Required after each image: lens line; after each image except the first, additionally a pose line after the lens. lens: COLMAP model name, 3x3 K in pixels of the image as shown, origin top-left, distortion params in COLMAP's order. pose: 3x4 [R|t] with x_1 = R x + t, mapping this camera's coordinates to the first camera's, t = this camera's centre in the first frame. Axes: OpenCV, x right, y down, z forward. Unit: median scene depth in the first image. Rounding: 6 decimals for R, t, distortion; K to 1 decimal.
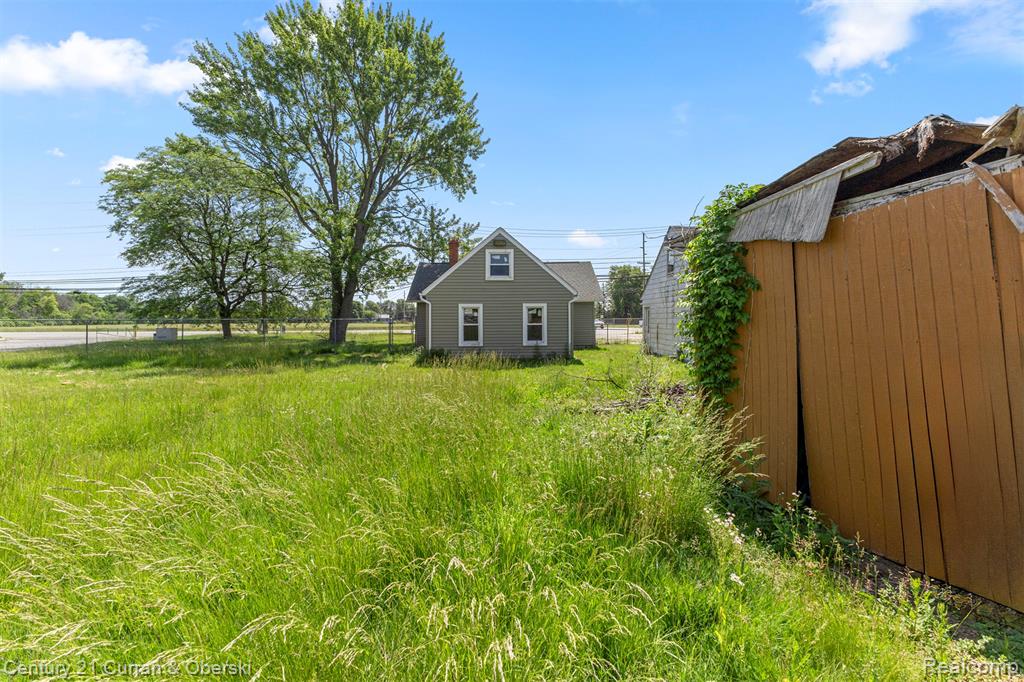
lens RADIAL K [[455.2, 0, 506.3], [0, 455.2, 324.6], [0, 0, 1]] dist [0.000779, 0.000156]
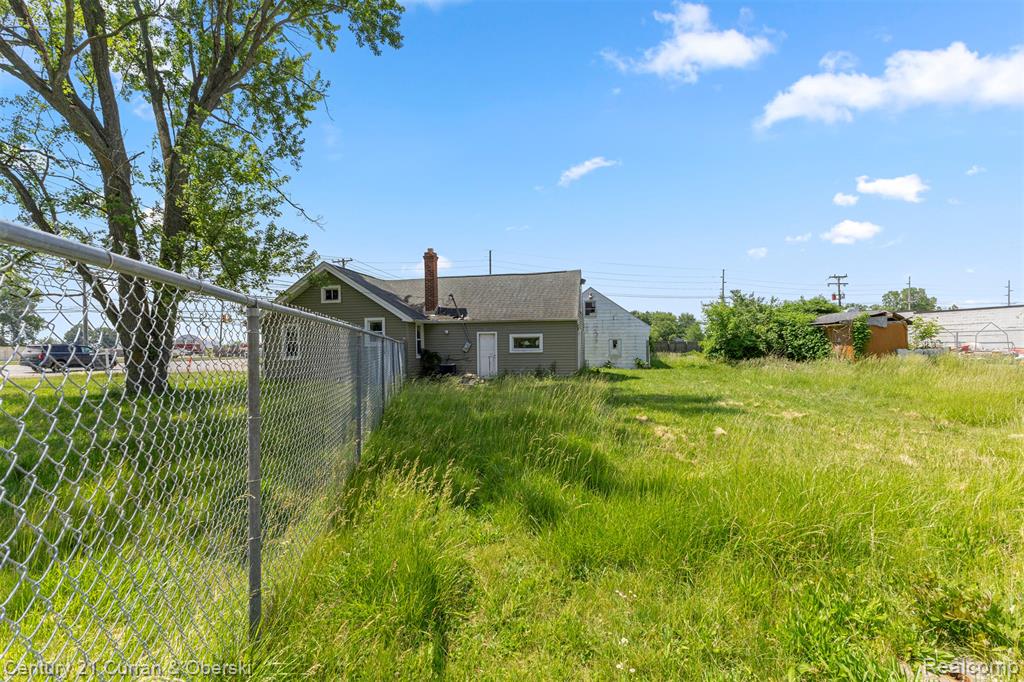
lens RADIAL K [[444.0, 0, 510.5], [0, 444.0, 349.5], [0, 0, 1]] dist [0.001534, 0.000403]
pose [[0.210334, -0.002634, 0.977626, -1.242628], [0.020765, 0.999783, -0.001774, 0.004220], [-0.977409, 0.020673, 0.210343, 0.933900]]
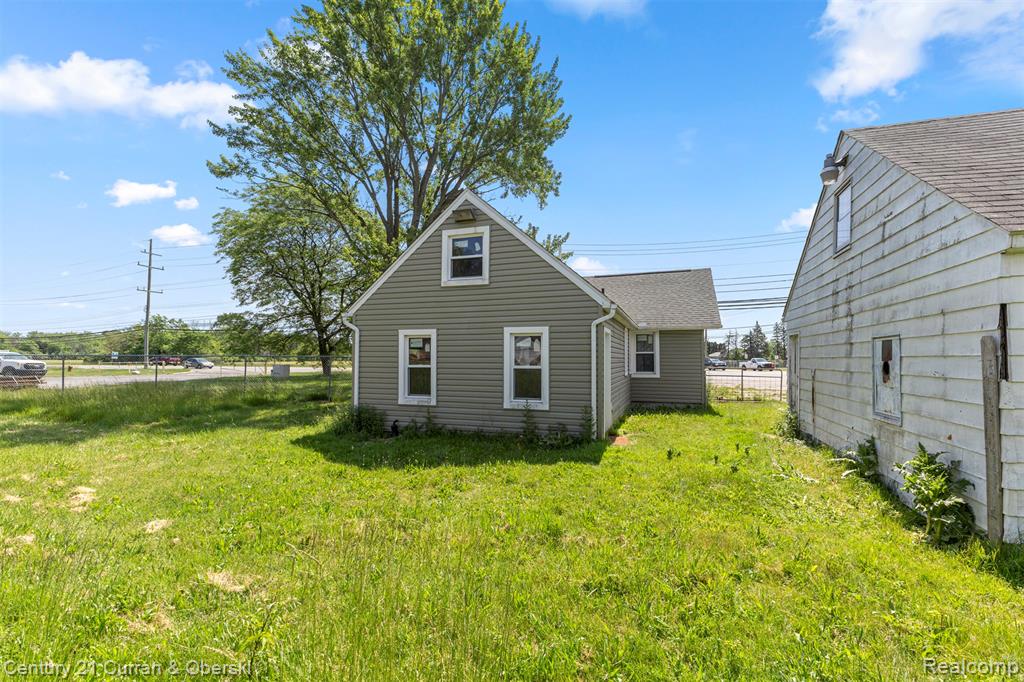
lens RADIAL K [[444.0, 0, 510.5], [0, 444.0, 349.5], [0, 0, 1]] dist [0.001534, 0.000403]
pose [[0.936398, 0.001298, -0.350938, 0.221128], [-0.012819, 0.999452, -0.030510, -0.005120], [0.350706, 0.033068, 0.935902, 0.523216]]
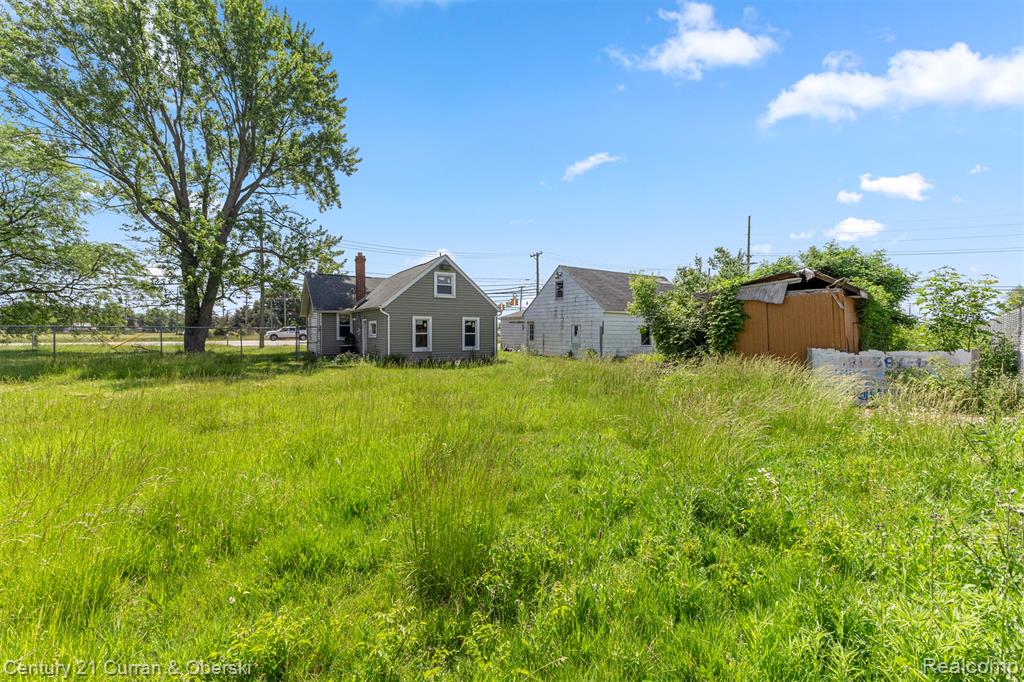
lens RADIAL K [[444.0, 0, 510.5], [0, 444.0, 349.5], [0, 0, 1]] dist [0.001534, 0.000403]
pose [[0.866099, -0.012077, 0.499727, -0.460391], [-0.002541, 0.999589, 0.028562, 0.008139], [-0.499866, -0.026008, 0.865712, -0.129830]]
